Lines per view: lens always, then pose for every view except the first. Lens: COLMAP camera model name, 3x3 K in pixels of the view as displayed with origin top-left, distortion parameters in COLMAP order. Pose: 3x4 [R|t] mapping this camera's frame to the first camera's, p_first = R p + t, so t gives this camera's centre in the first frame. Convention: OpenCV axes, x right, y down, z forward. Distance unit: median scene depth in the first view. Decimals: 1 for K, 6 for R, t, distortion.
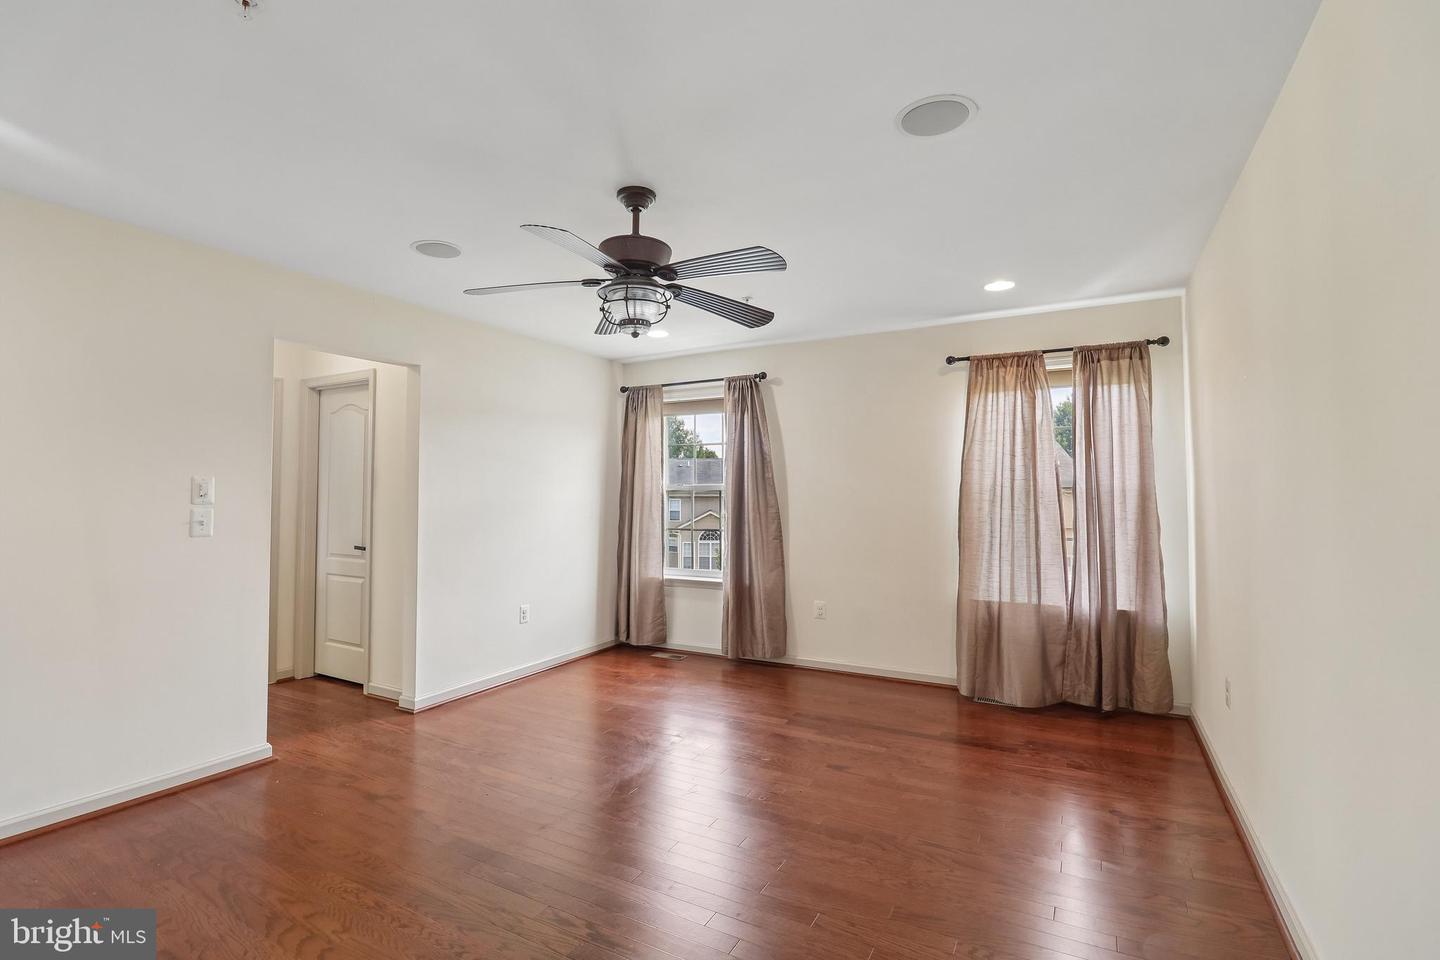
lens RADIAL K [[663.5, 0, 715.1], [0, 663.5, 475.1], [0, 0, 1]] dist [0.000401, -0.016350]
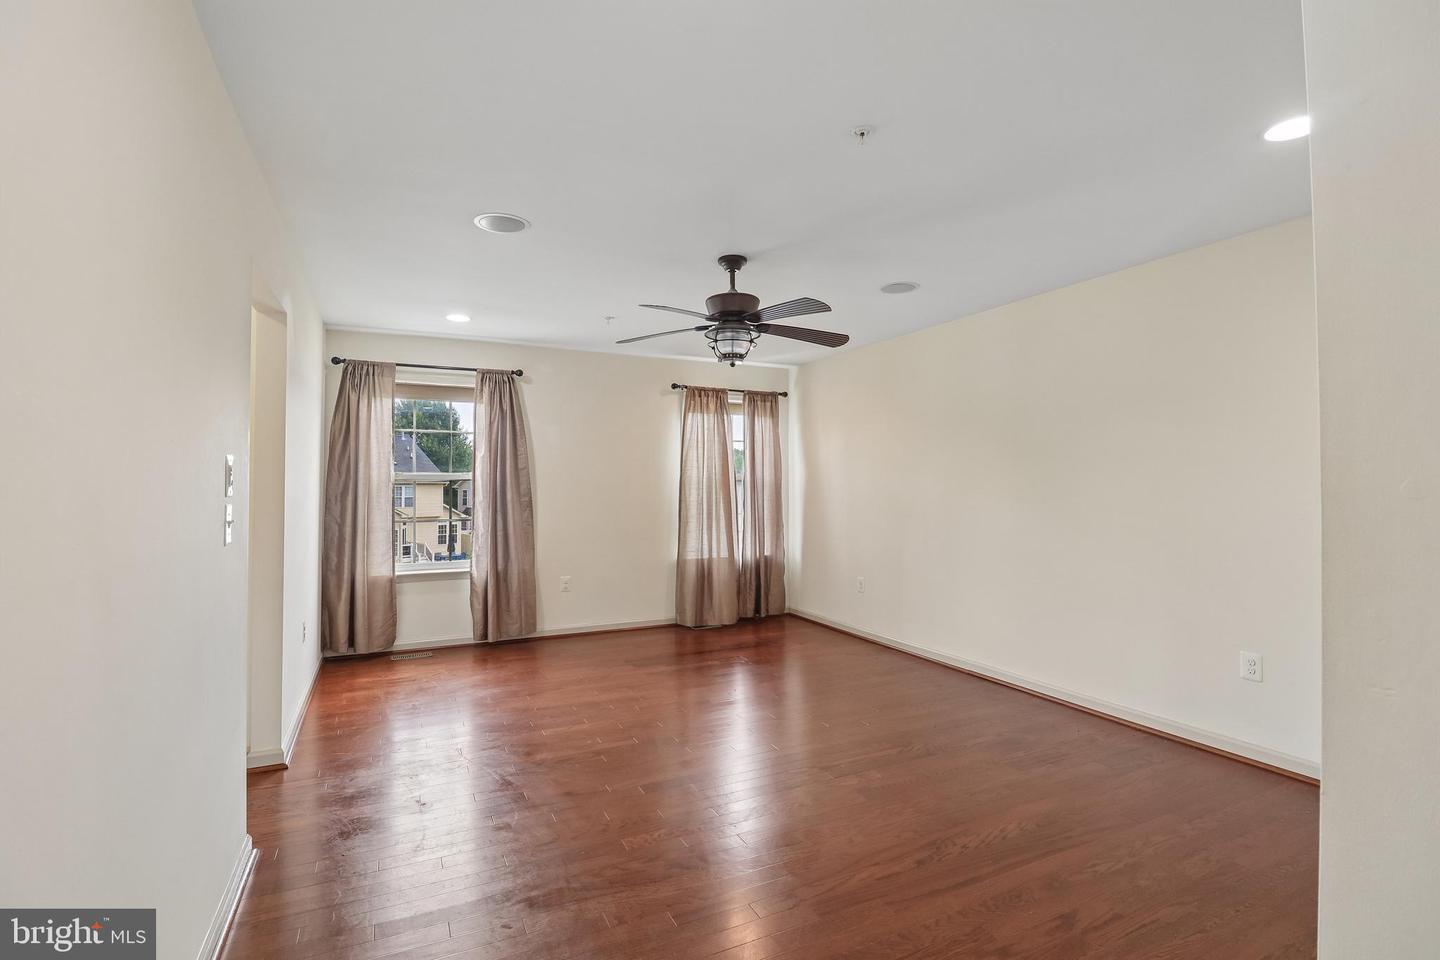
lens RADIAL K [[663.5, 0, 715.1], [0, 663.5, 475.1], [0, 0, 1]] dist [0.000401, -0.016350]
pose [[0.580367, 0.013842, 0.814237, -0.672374], [-0.026058, 0.999659, 0.001579, 0.005247], [-0.813938, -0.022133, 0.580530, 0.128240]]
